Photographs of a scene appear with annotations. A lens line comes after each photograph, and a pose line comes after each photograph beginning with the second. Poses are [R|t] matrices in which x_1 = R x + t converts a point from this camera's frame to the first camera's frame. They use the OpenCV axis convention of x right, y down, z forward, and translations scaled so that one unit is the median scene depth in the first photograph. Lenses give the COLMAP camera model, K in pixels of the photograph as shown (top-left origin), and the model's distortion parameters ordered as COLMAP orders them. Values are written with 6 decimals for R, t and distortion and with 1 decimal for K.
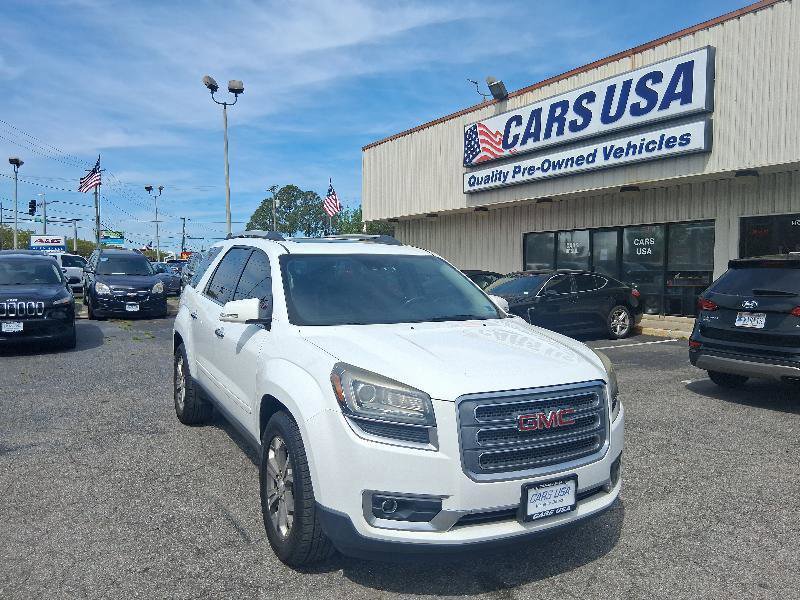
lens RADIAL K [[609.2, 0, 399.5], [0, 609.2, 305.4], [0, 0, 1]] dist [0.071956, -0.128896]
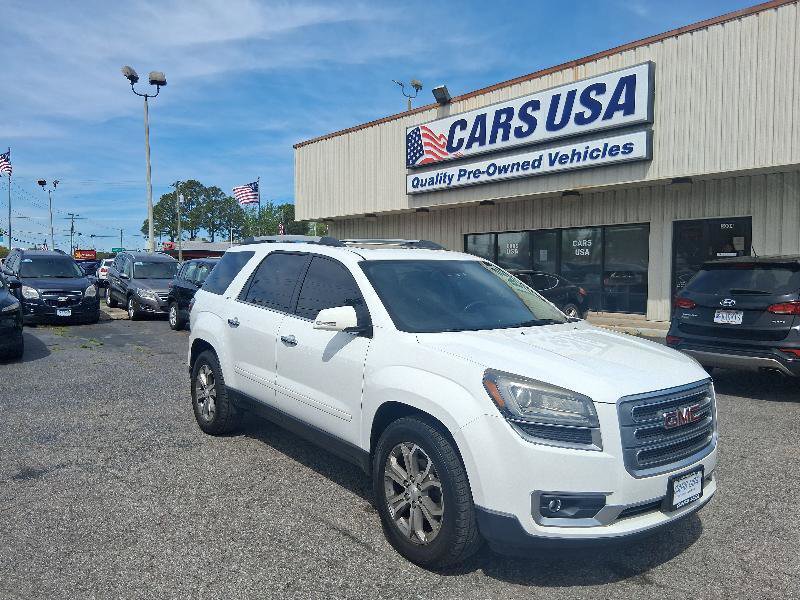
lens RADIAL K [[609.2, 0, 399.2], [0, 609.2, 307.1], [0, 0, 1]] dist [0.071956, -0.128896]
pose [[0.987954, -0.014499, 0.154069, -0.093404], [0.013700, 0.999887, 0.006244, -0.004650], [-0.154142, -0.004058, 0.988040, 0.000565]]
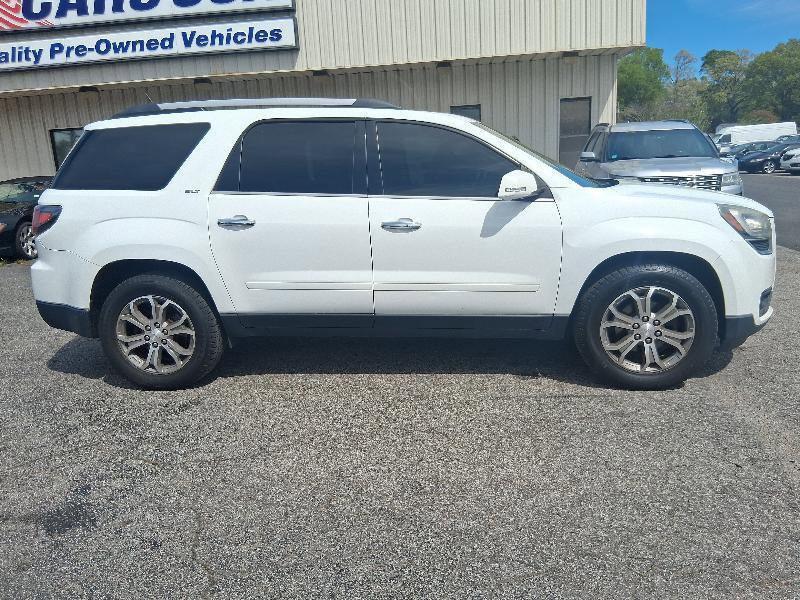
lens RADIAL K [[609.2, 0, 405.0], [0, 609.2, 309.2], [0, 0, 1]] dist [0.071956, -0.128896]
pose [[0.567958, -0.228168, 0.790799, -0.334460], [0.104946, 0.973040, 0.205377, -0.004579], [-0.816340, -0.033655, 0.576591, 0.182324]]
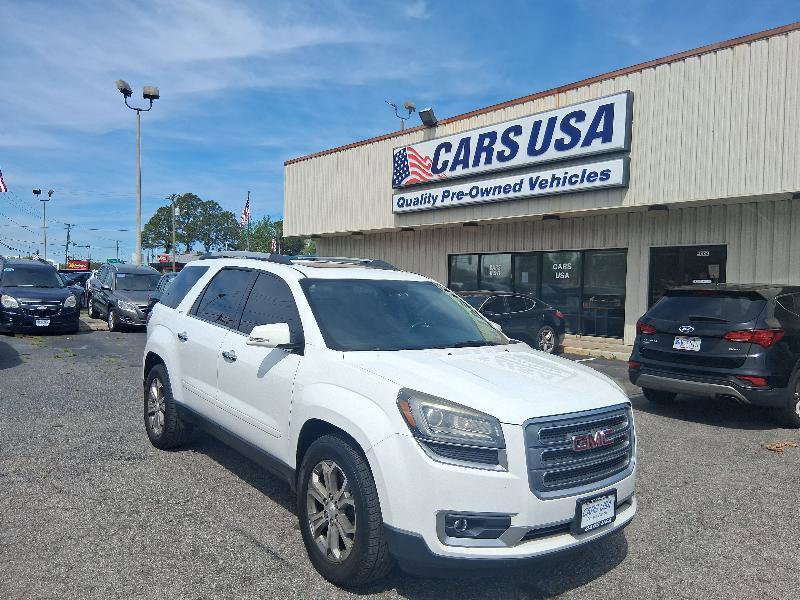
lens RADIAL K [[609.2, 0, 400.8], [0, 609.2, 304.8], [0, 0, 1]] dist [0.071956, -0.128896]
pose [[0.986422, 0.016278, 0.163422, -0.063779], [-0.011922, 0.999548, -0.027601, -0.004913], [-0.163797, 0.025277, 0.986170, -0.008572]]
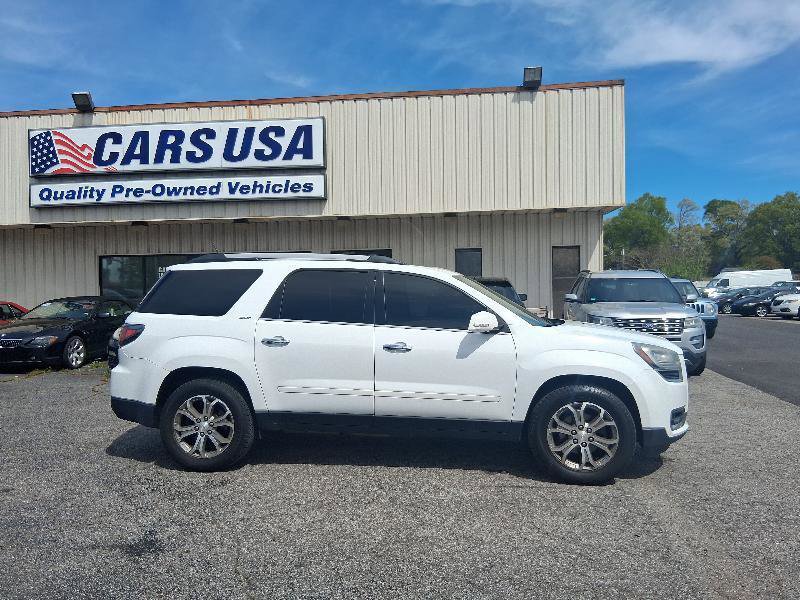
lens RADIAL K [[609.2, 0, 409.8], [0, 609.2, 299.9], [0, 0, 1]] dist [0.071956, -0.128896]
pose [[0.581541, -0.026897, 0.813072, -0.406361], [0.067813, 0.997578, -0.015502, -0.008056], [-0.810686, 0.064152, 0.581957, 0.118803]]
